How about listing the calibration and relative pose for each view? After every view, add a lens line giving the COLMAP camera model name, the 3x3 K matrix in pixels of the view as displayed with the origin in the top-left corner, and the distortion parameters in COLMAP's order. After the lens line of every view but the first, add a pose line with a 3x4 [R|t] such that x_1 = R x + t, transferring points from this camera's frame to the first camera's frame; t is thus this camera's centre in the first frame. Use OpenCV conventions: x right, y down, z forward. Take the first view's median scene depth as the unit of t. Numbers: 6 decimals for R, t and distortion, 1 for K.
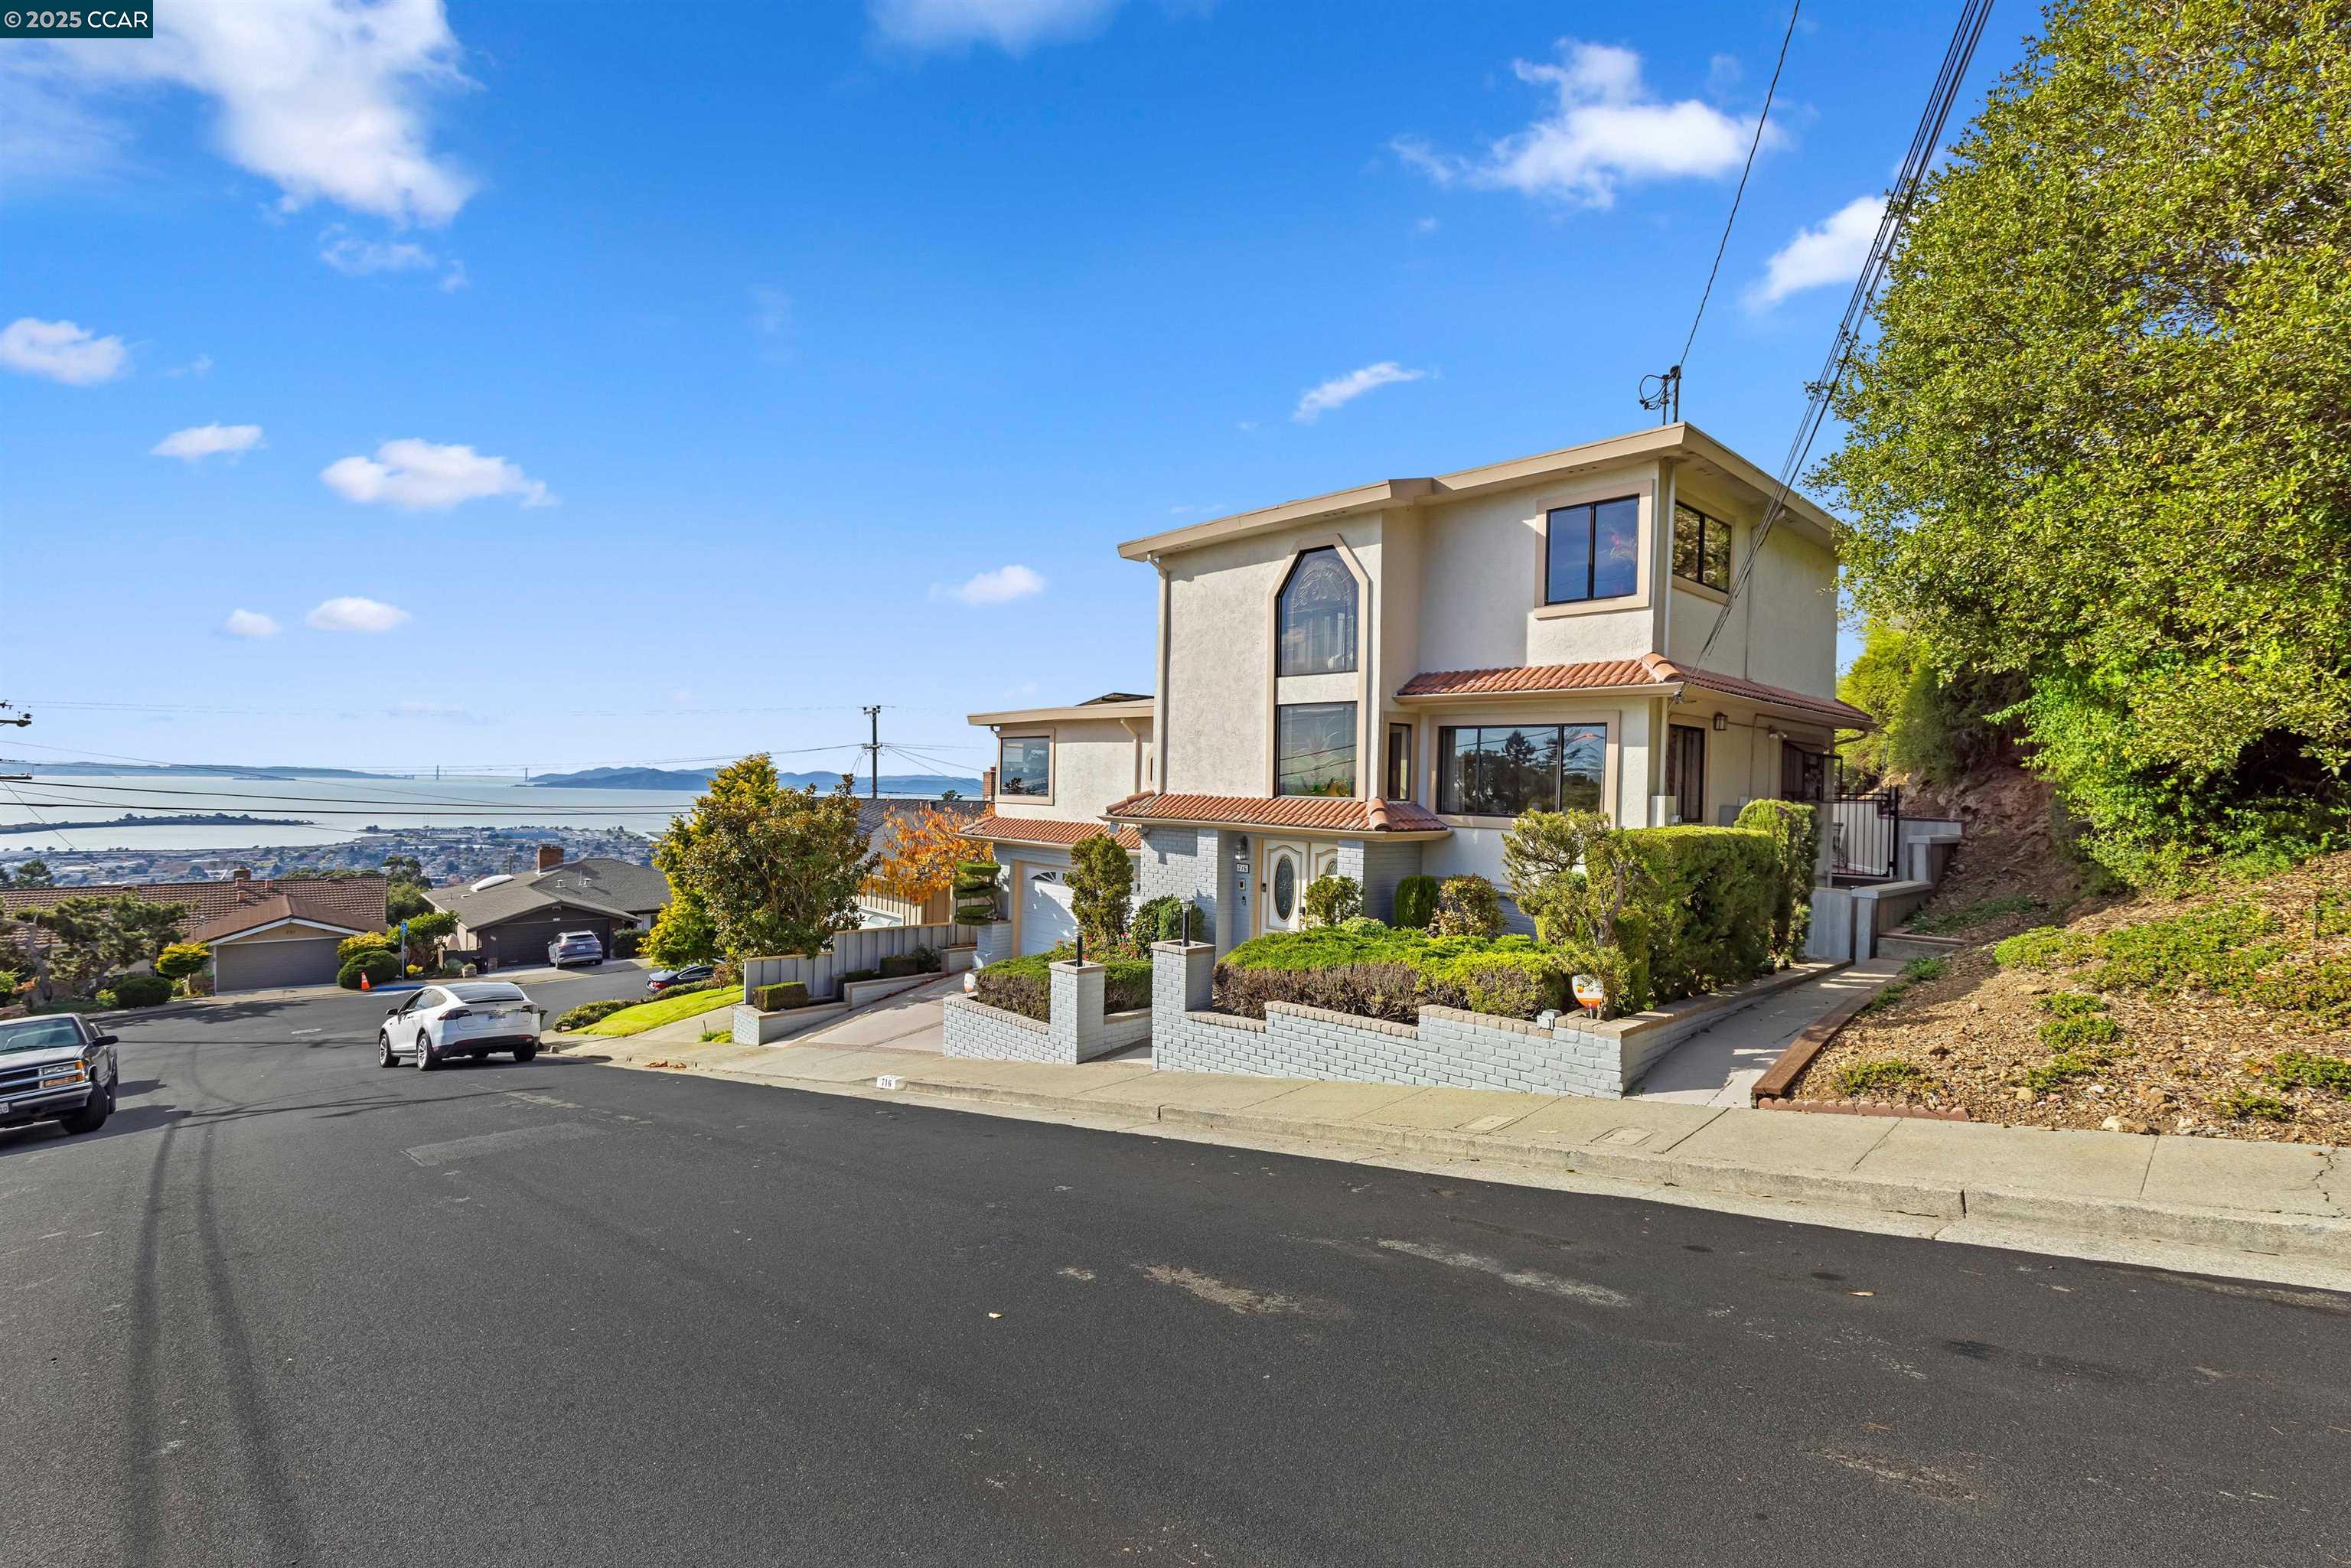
lens RADIAL K [[1076.7, 0, 1171.4], [0, 1076.7, 784.6], [0, 0, 1]] dist [0.003636, -0.001321]
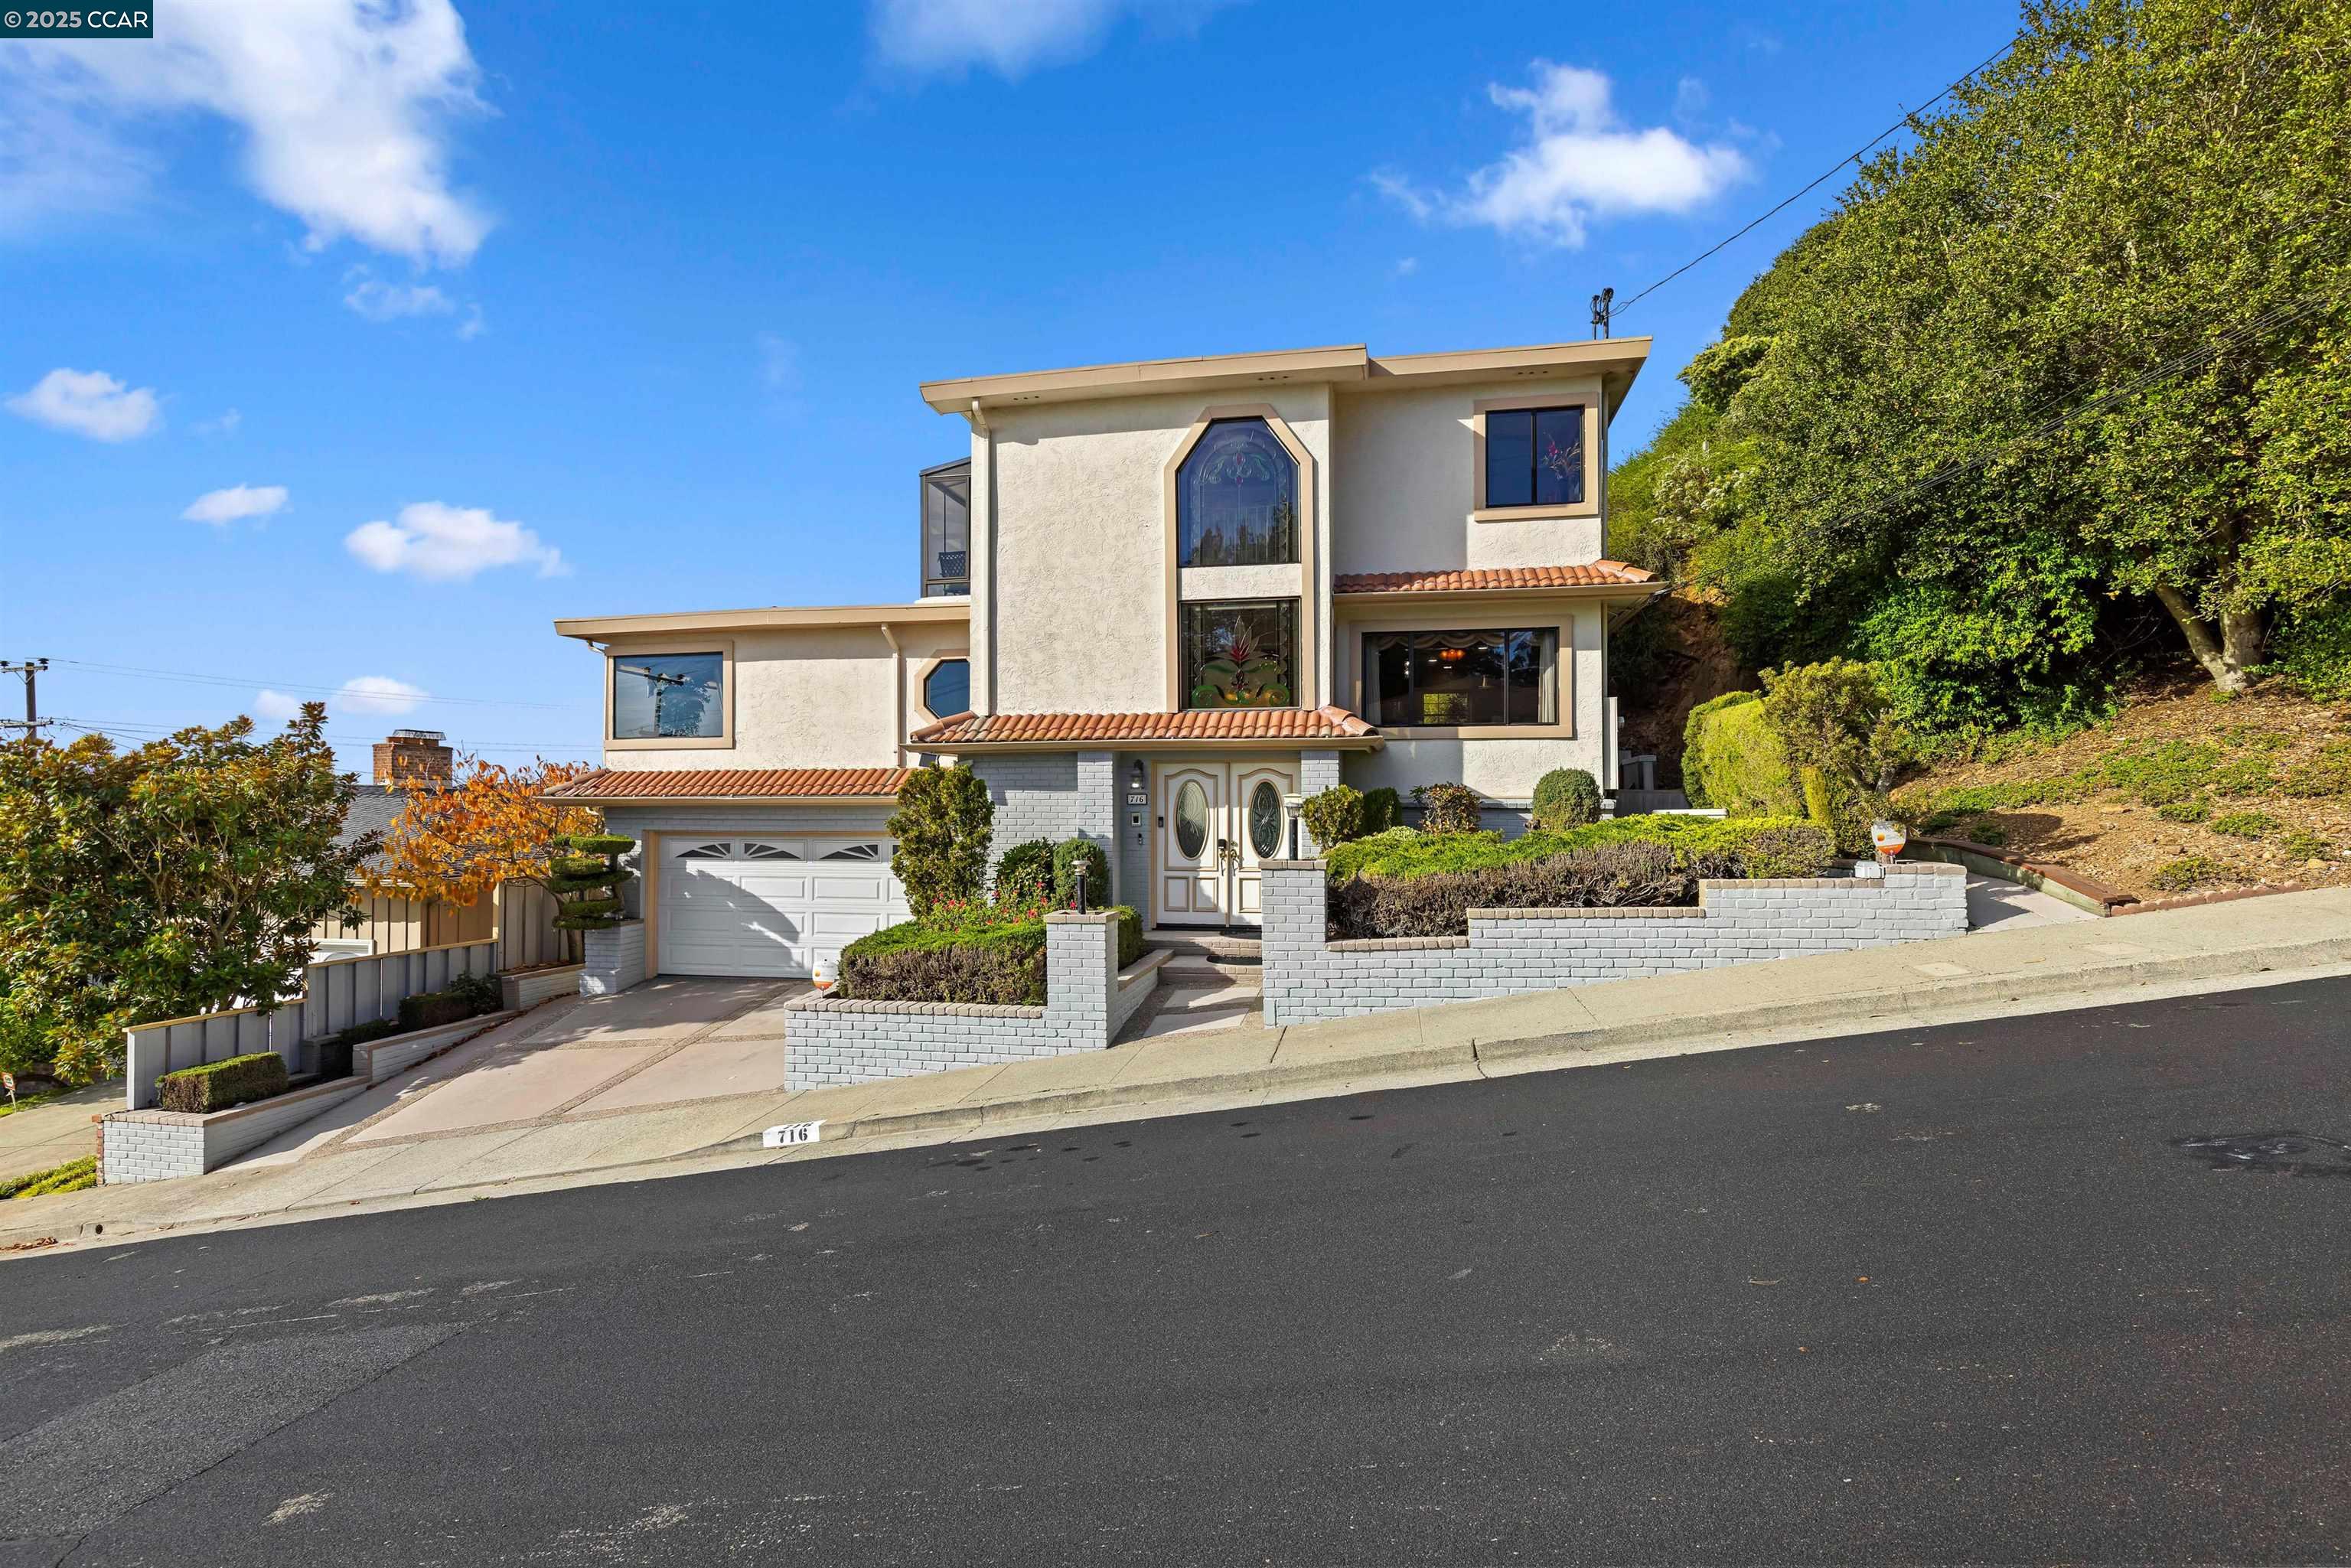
lens RADIAL K [[1076.7, 0, 1189.6], [0, 1076.7, 794.7], [0, 0, 1]] dist [0.003636, -0.001321]
pose [[0.805002, -0.016161, 0.593053, -0.396656], [0.021437, 0.999768, -0.001854, 0.078641], [-0.592885, 0.014205, 0.805162, 0.328483]]
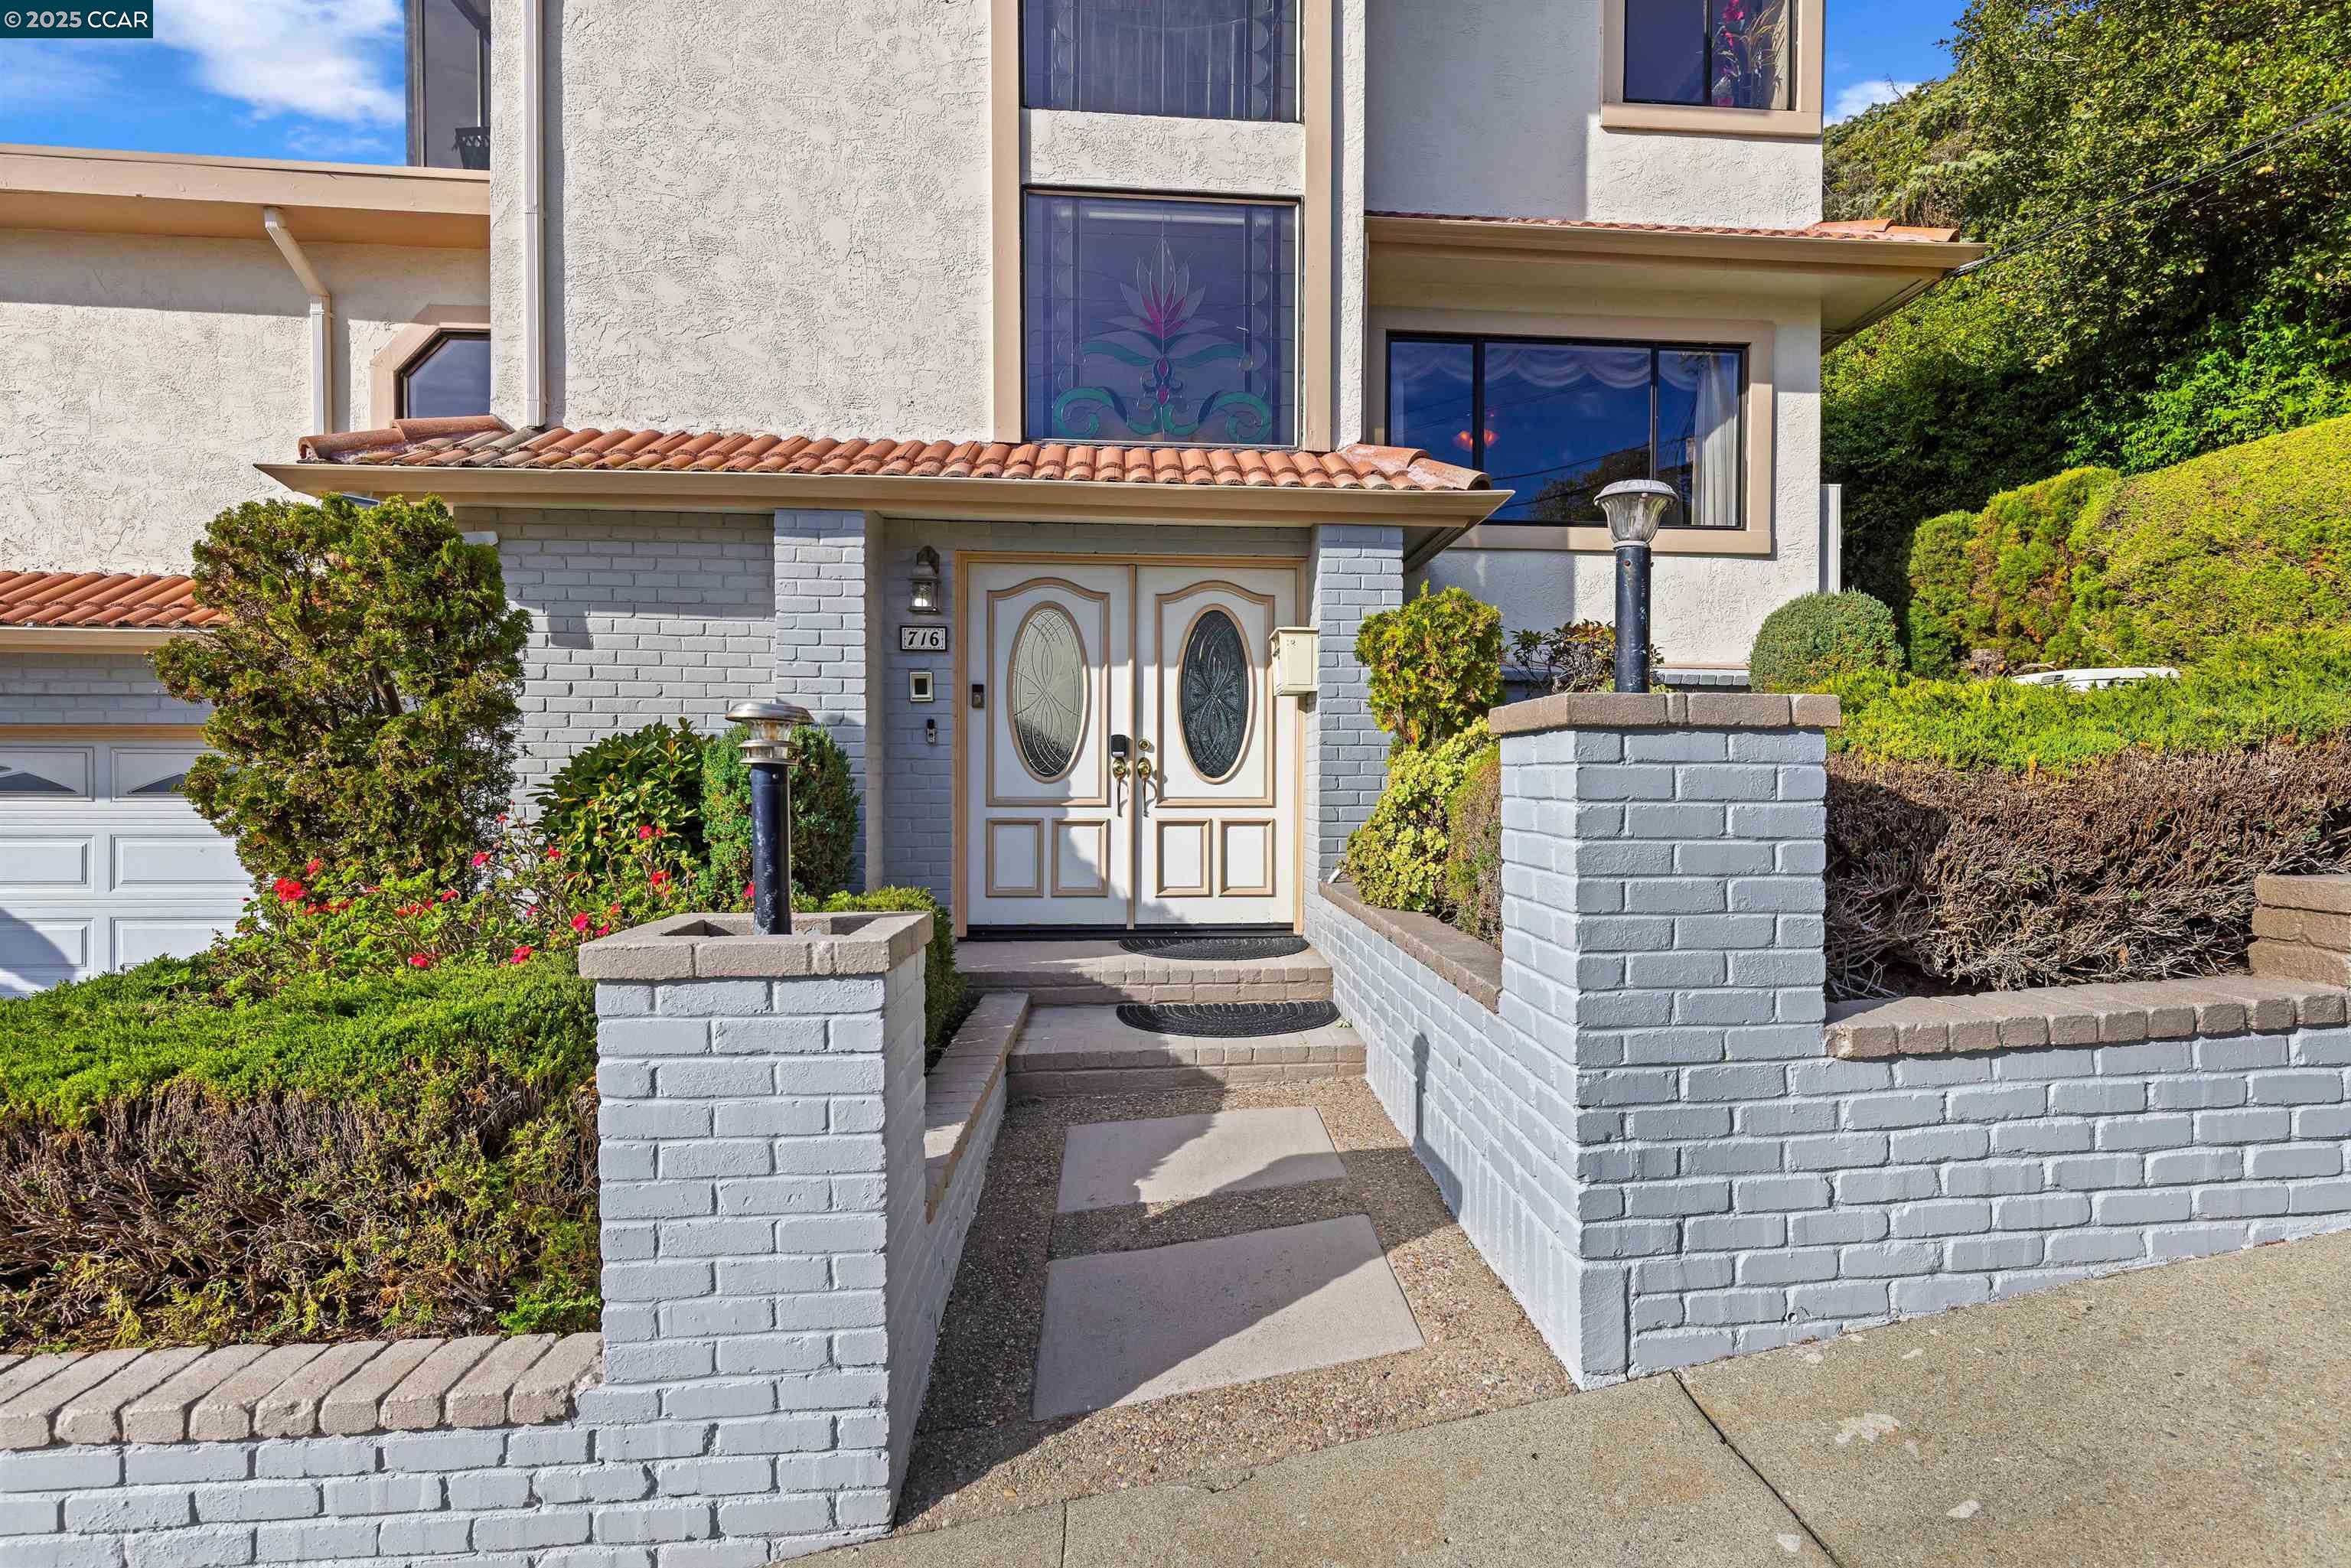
lens RADIAL K [[1076.7, 0, 1212.2], [0, 1076.7, 795.2], [0, 0, 1]] dist [0.003636, -0.001321]
pose [[0.618281, -0.029392, 0.785408, -0.155888], [0.013509, 0.999550, 0.026771, 0.123690], [-0.785841, -0.005942, 0.618400, 0.731011]]
